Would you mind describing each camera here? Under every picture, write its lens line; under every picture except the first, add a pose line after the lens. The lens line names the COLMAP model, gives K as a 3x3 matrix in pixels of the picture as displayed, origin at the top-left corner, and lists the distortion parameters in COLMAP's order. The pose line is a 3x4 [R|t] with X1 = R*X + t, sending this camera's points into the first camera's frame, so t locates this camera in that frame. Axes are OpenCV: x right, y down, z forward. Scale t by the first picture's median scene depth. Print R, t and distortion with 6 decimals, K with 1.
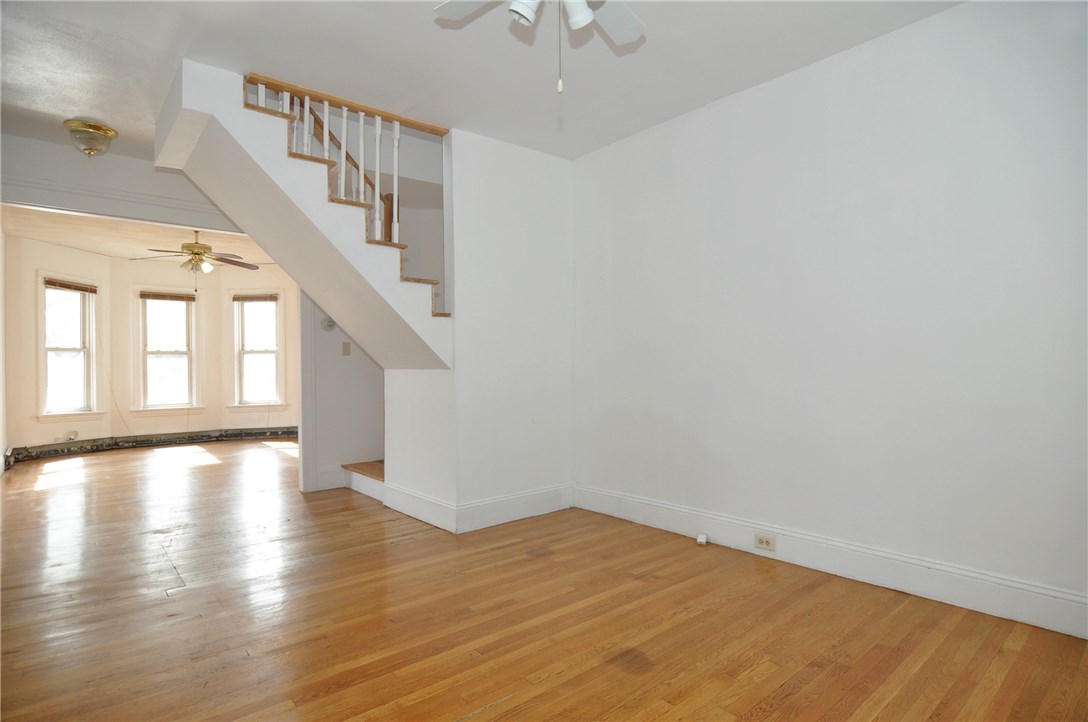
lens RADIAL K [[602.1, 0, 568.9], [0, 602.1, 350.1], [0, 0, 1]] dist [-0.001790, -0.017293]
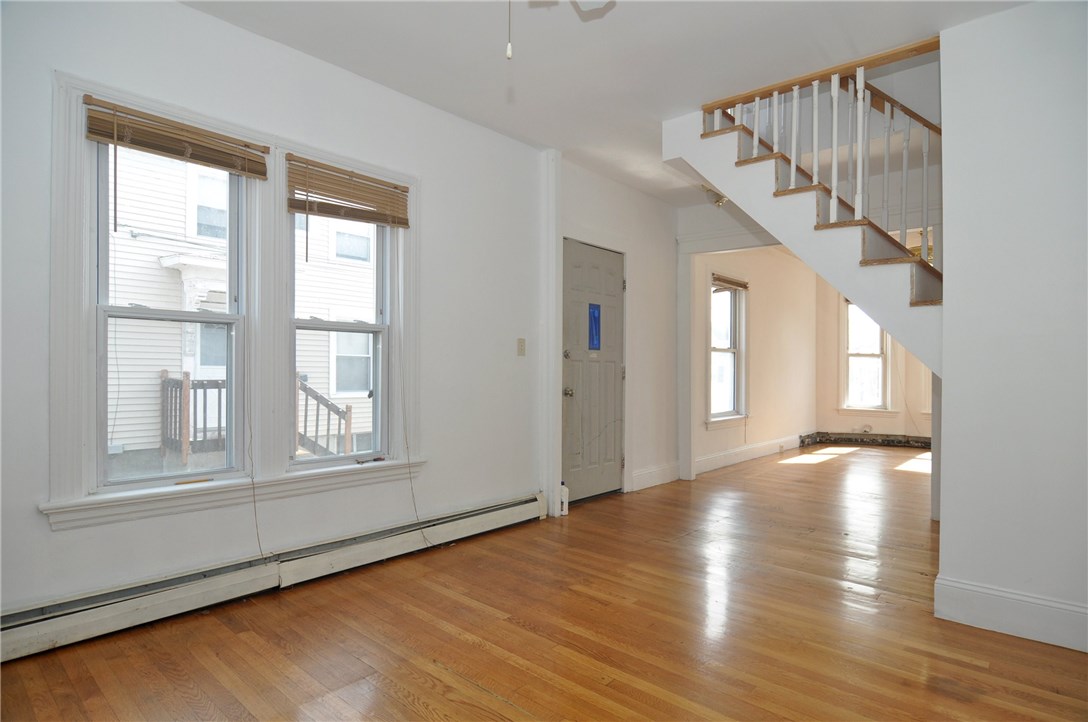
lens RADIAL K [[579.3, 0, 548.3], [0, 579.3, 360.8], [0, 0, 1]] dist [-0.005053, 0.000033]
pose [[0.126038, 0.007288, -0.991999, 0.205457], [-0.000440, 0.999973, 0.007290, 0.002632], [0.992025, -0.000482, 0.126038, 0.232493]]
